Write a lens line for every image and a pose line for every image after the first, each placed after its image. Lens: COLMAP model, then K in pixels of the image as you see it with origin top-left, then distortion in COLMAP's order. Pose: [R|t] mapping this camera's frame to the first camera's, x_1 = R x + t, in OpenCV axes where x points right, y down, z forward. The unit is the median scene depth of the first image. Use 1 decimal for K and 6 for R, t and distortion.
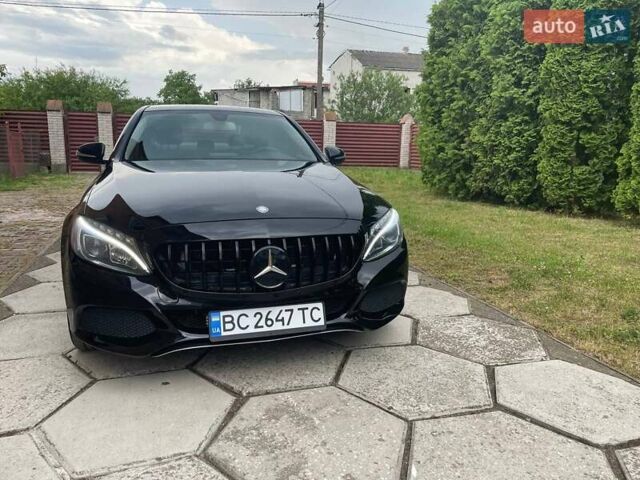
lens RADIAL K [[477.3, 0, 320.0], [0, 477.3, 240.0], [0, 0, 1]] dist [0.082917, -0.099529]
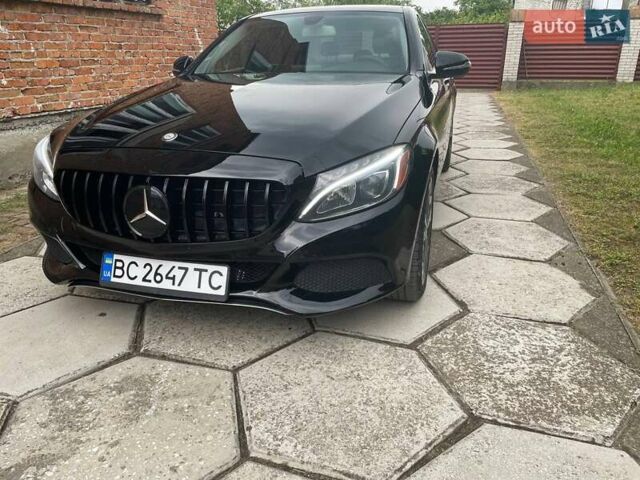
lens RADIAL K [[477.3, 0, 320.0], [0, 477.3, 240.0], [0, 0, 1]] dist [0.082917, -0.099529]
pose [[0.832867, 0.173196, -0.525676, 0.319696], [-0.085253, 0.978588, 0.187345, -0.040734], [0.546868, -0.111218, 0.829799, 0.276539]]
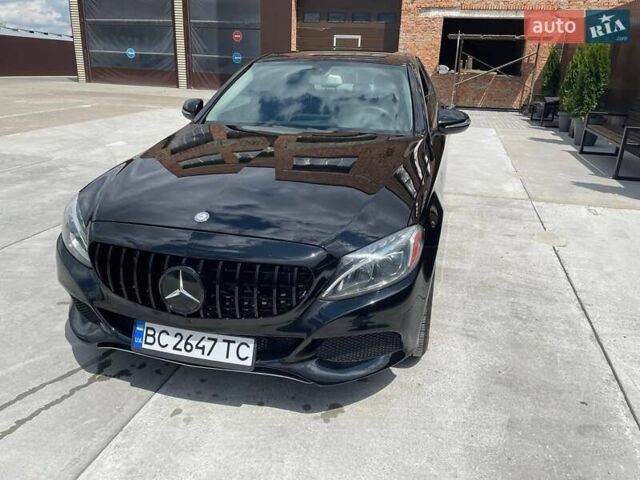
lens RADIAL K [[477.3, 0, 320.0], [0, 477.3, 240.0], [0, 0, 1]] dist [0.082917, -0.099529]
pose [[0.848166, 0.191930, -0.493739, 0.291336], [-0.108836, 0.975309, 0.192166, -0.126635], [0.518430, -0.109252, 0.848112, 0.230665]]
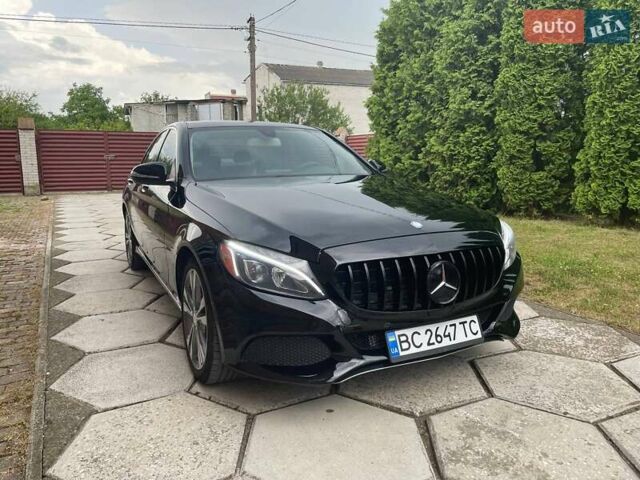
lens RADIAL K [[478.4, 0, 307.8], [0, 478.4, 240.1], [0, 0, 1]] dist [0.083178, -0.101376]
pose [[0.986726, -0.051347, 0.154063, -0.300419], [0.055142, 0.998269, -0.020462, -0.014524], [-0.152745, 0.028686, 0.987849, 0.032053]]
